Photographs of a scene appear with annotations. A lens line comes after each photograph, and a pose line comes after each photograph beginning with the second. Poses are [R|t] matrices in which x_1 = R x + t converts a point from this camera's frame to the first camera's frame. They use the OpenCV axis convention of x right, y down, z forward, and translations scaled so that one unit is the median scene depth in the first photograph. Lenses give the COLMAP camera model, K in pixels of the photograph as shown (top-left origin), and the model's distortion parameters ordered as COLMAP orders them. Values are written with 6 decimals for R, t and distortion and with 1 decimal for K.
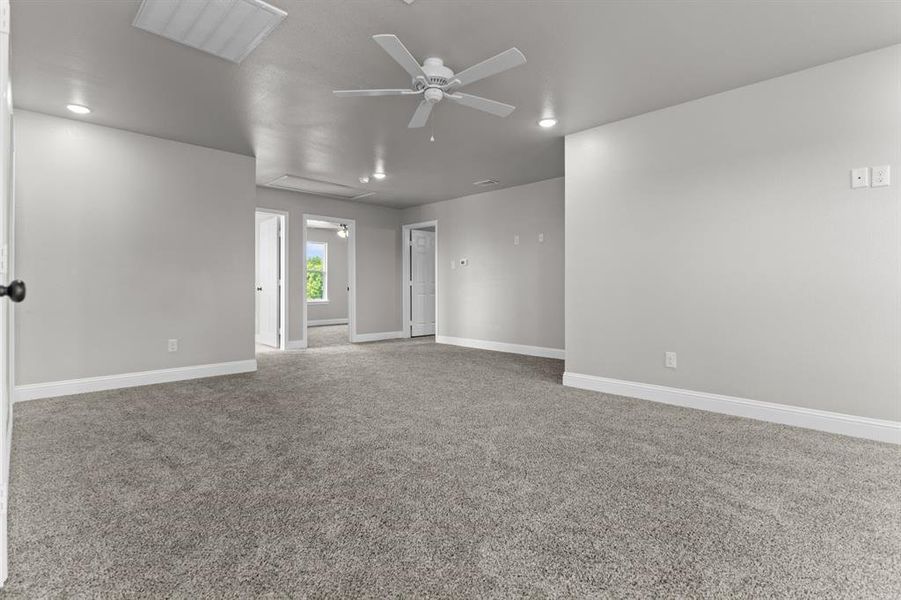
lens RADIAL K [[431.3, 0, 448.2], [0, 431.3, 291.1], [0, 0, 1]] dist [0.000658, 0.000349]
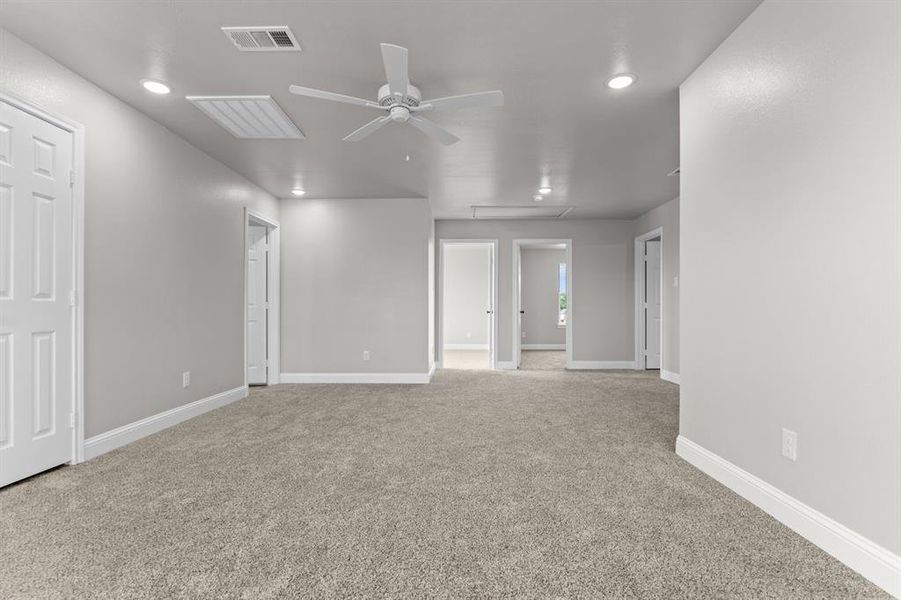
lens RADIAL K [[437.8, 0, 452.1], [0, 437.8, 311.7], [0, 0, 1]] dist [-0.002054, -0.000144]
pose [[0.702140, -0.000370, -0.712038, 0.309320], [-0.003302, 0.999987, -0.003775, -0.001647], [0.712031, 0.005001, 0.702130, 0.161025]]
